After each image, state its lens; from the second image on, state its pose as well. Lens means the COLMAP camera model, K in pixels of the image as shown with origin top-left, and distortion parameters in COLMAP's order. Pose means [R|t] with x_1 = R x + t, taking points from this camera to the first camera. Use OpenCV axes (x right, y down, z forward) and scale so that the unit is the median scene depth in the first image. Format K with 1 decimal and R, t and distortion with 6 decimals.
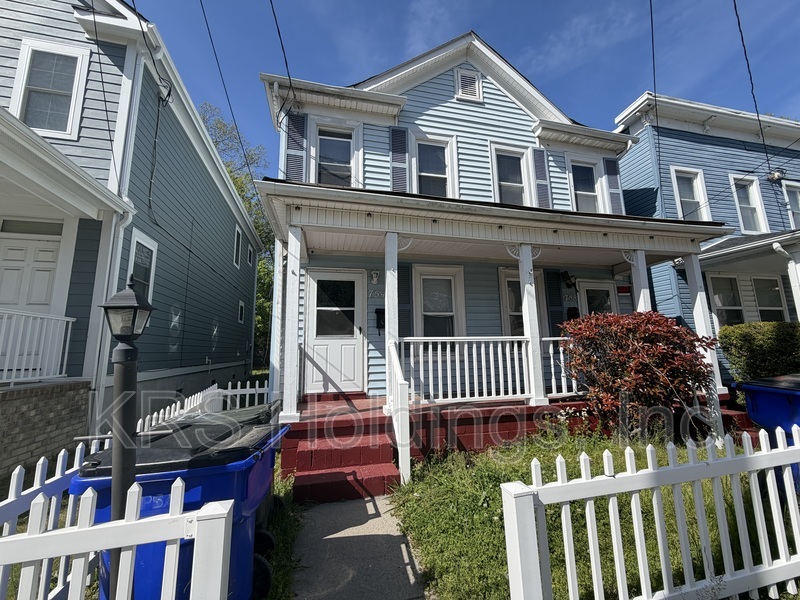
lens RADIAL K [[318.8, 0, 400.0], [0, 318.8, 300.0], [0, 0, 1]] dist [0.001655, 0.000007]
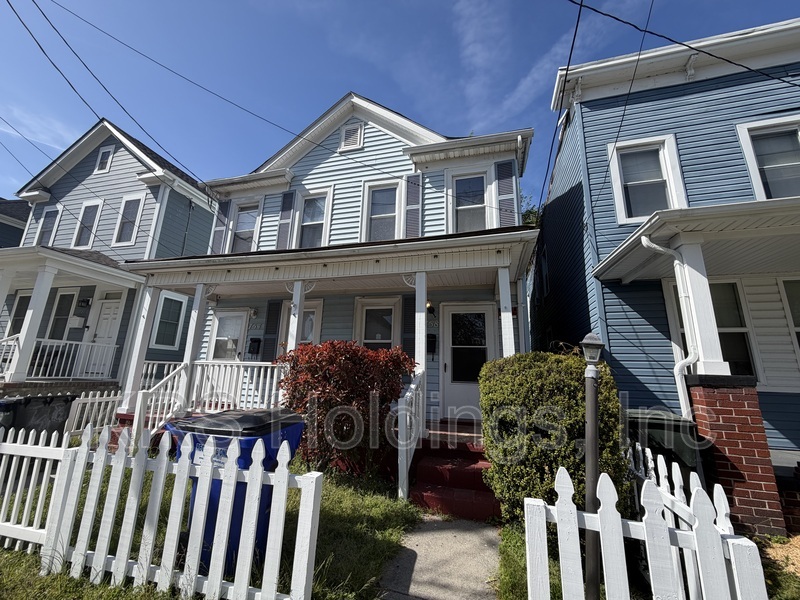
lens RADIAL K [[318.8, 0, 400.0], [0, 318.8, 300.0], [0, 0, 1]] dist [0.001655, 0.000007]
pose [[0.875700, -0.065068, -0.478451, 0.889796], [0.029438, 0.996230, -0.081606, -0.002006], [0.481958, 0.057378, 0.874314, 0.133760]]
